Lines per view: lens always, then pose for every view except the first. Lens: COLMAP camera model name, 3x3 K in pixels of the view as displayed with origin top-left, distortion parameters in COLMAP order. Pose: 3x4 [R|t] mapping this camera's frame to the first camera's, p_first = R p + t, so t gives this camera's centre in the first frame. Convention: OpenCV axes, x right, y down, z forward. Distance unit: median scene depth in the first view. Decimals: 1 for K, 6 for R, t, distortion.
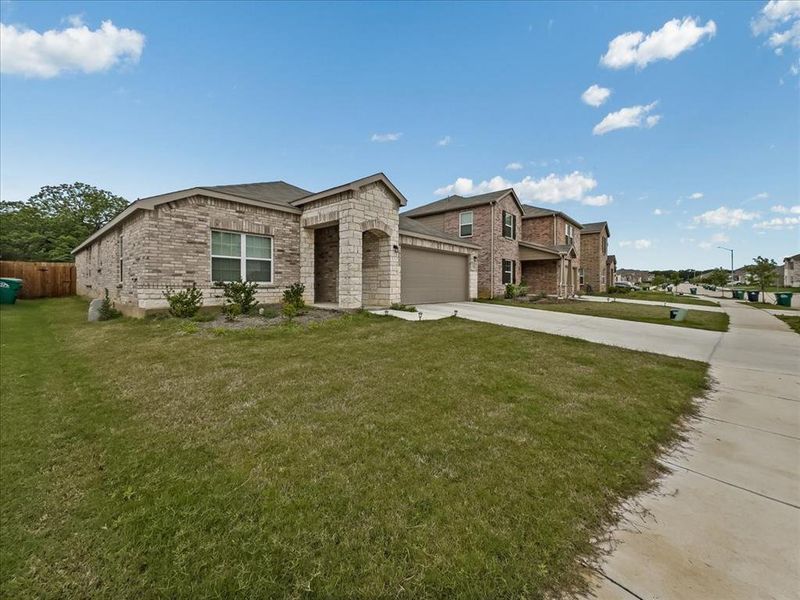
lens RADIAL K [[317.7, 0, 400.1], [0, 317.7, 290.2], [0, 0, 1]] dist [0.018246, 0.000261]
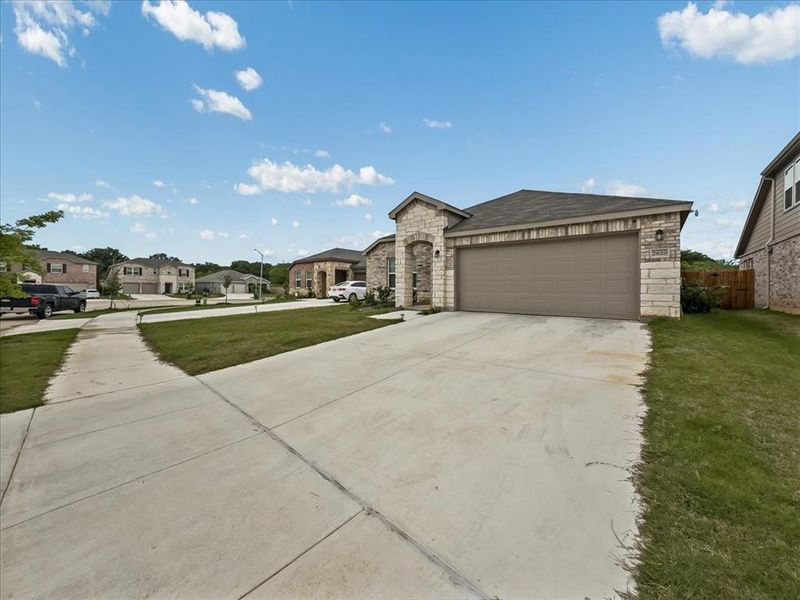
lens RADIAL K [[317.7, 0, 400.1], [0, 317.7, 290.2], [0, 0, 1]] dist [0.018246, 0.000261]
pose [[0.043097, -0.005790, -0.999054, 1.045627], [-0.023290, 0.999706, -0.006798, -0.002377], [0.998799, 0.023561, 0.042950, 0.863116]]
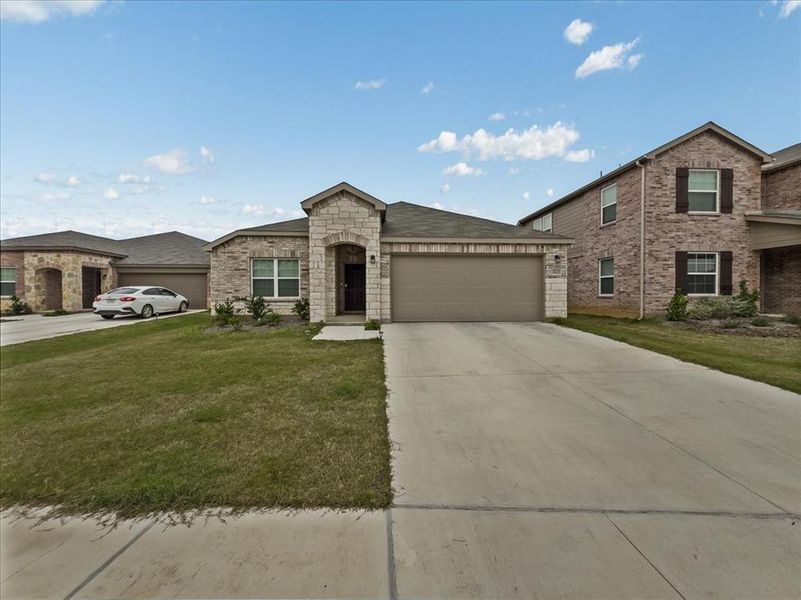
lens RADIAL K [[323.5, 0, 401.5], [0, 323.5, 296.3], [0, 0, 1]] dist [0.004751, -0.000479]
pose [[0.705285, -0.004436, -0.708910, 0.720229], [-0.004109, 0.999938, -0.010345, -0.016318], [0.708912, 0.010209, 0.705223, 0.419866]]
